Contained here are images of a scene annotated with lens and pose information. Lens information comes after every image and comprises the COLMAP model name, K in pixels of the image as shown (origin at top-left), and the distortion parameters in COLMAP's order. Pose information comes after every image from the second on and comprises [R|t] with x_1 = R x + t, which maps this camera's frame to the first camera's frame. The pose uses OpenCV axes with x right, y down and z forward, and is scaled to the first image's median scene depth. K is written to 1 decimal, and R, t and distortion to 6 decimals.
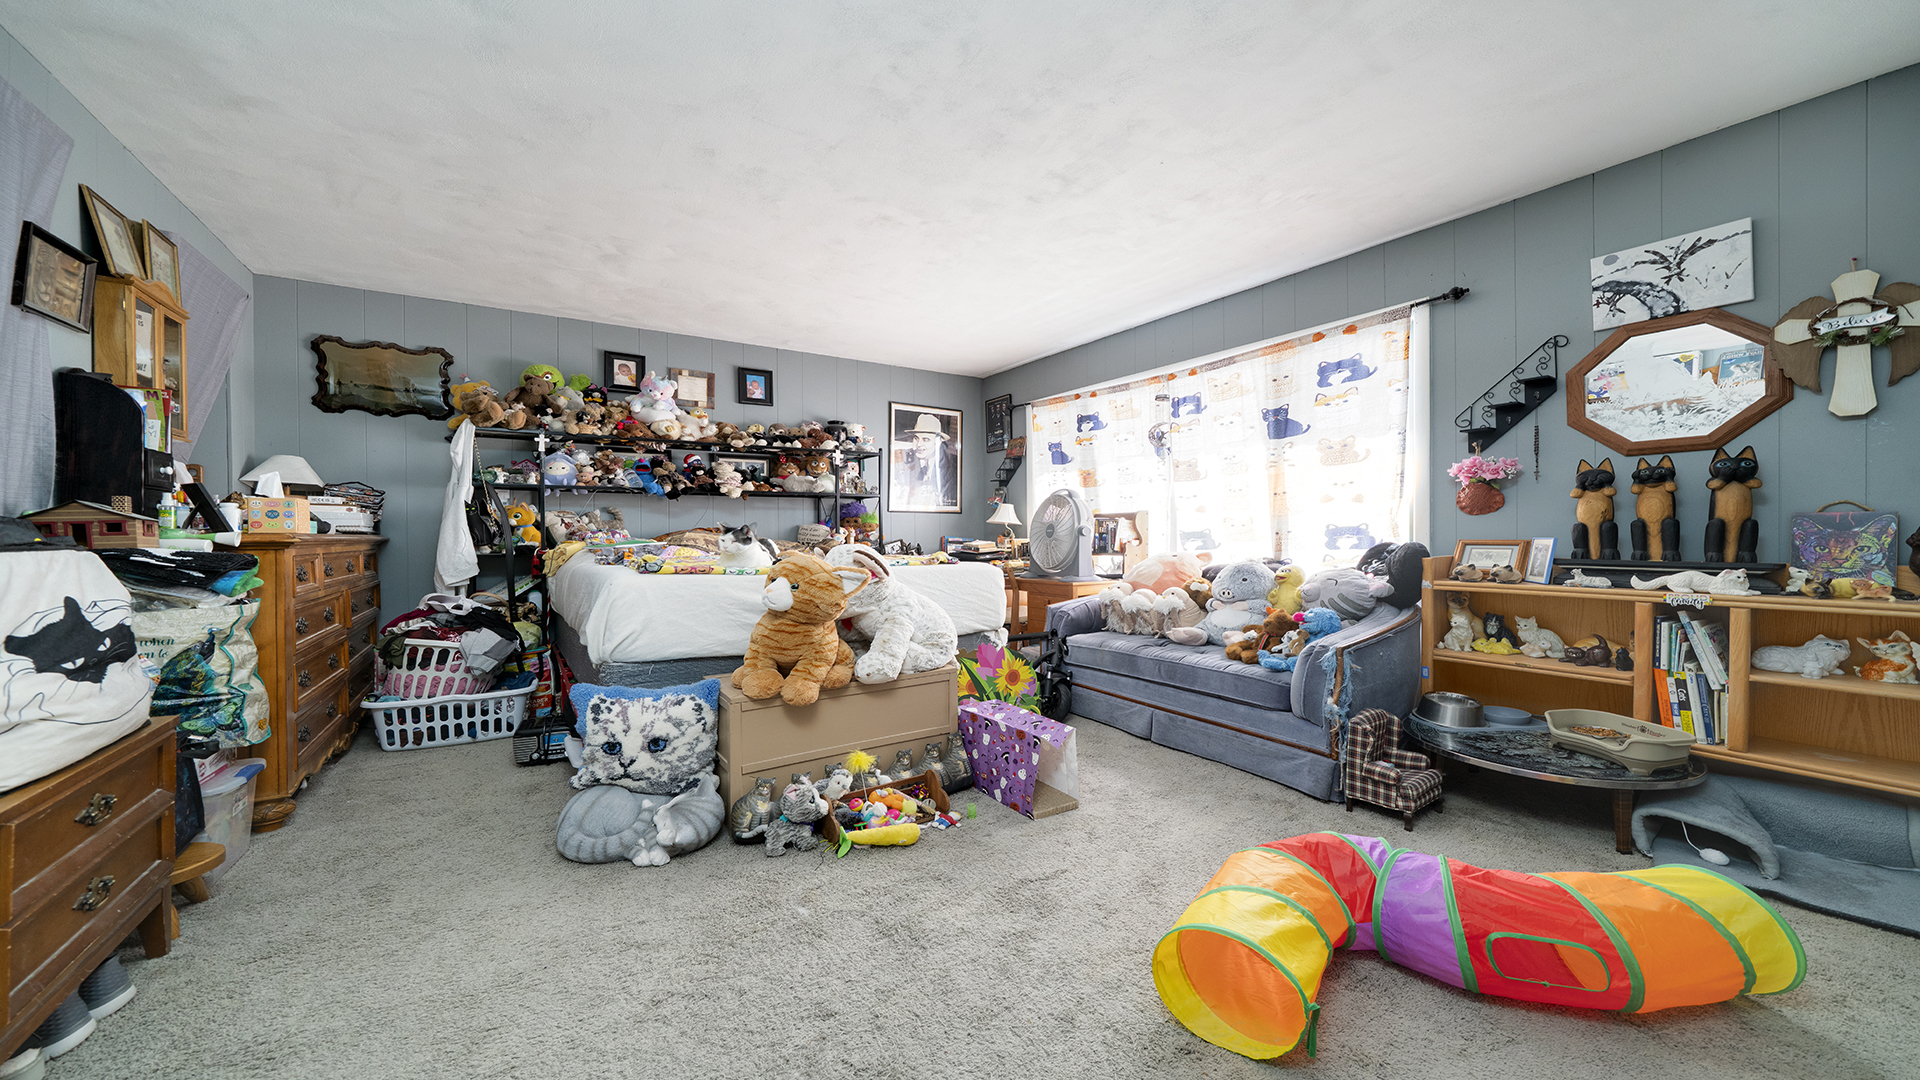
lens RADIAL K [[678.6, 0, 962.2], [0, 678.6, 544.1], [0, 0, 1]] dist [-0.001904, -0.000190]
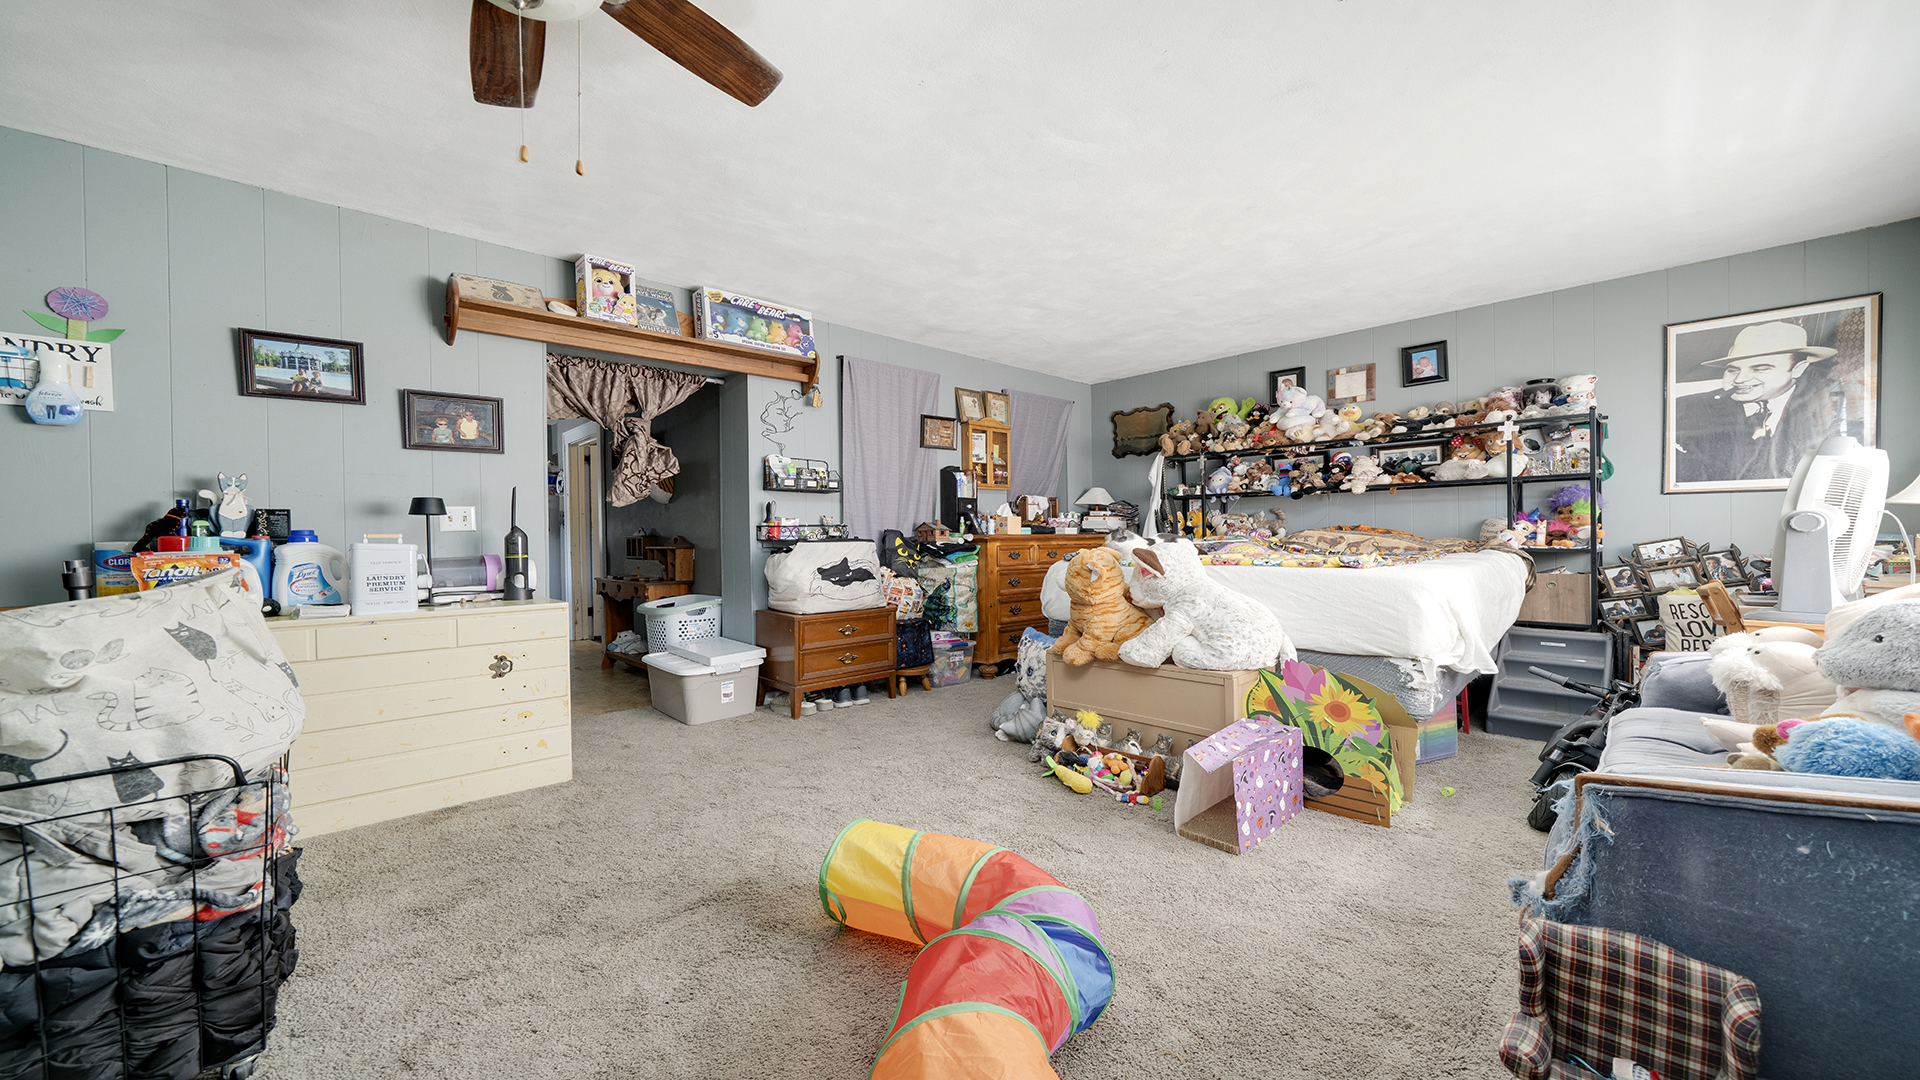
lens RADIAL K [[678.6, 0, 962.2], [0, 678.6, 544.1], [0, 0, 1]] dist [-0.001904, -0.000190]
pose [[0.200196, 0.012206, -0.979680, 0.548981], [-0.005337, 0.999921, 0.011367, -0.005334], [0.979741, 0.002952, 0.200245, 0.289507]]
